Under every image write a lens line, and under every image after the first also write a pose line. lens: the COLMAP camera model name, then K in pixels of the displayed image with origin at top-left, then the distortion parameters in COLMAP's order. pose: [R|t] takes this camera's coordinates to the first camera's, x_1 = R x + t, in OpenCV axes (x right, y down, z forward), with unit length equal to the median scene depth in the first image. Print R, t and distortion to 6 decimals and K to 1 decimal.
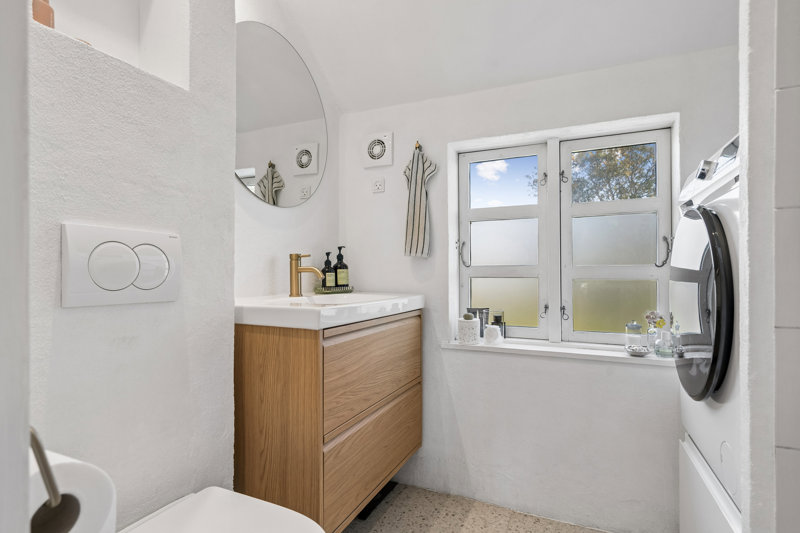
lens RADIAL K [[407.1, 0, 400.0], [0, 407.1, 266.5], [0, 0, 1]] dist [-0.000640, -0.000160]
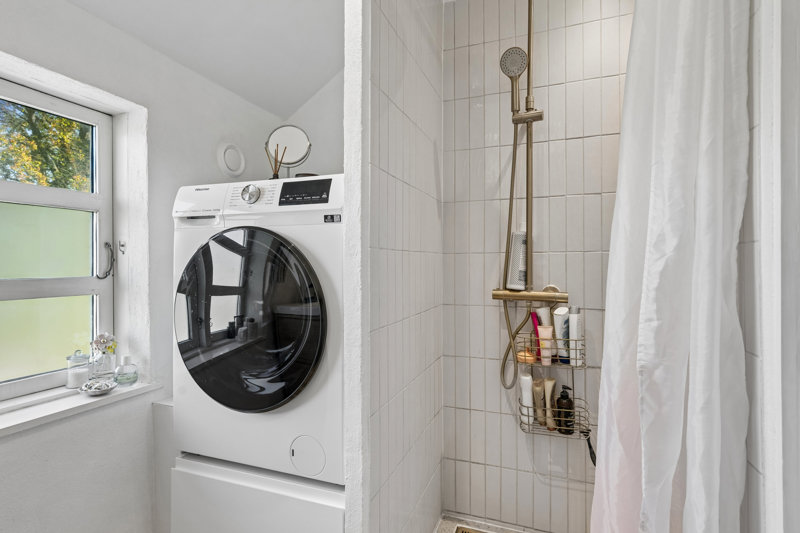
lens RADIAL K [[407.1, 0, 400.0], [0, 407.1, 266.5], [0, 0, 1]] dist [-0.000640, -0.000160]
pose [[-0.058822, -0.000563, 0.998268, -0.238725], [-0.018245, 0.999833, -0.000511, -0.037915], [-0.998102, -0.018243, -0.058823, 0.474303]]
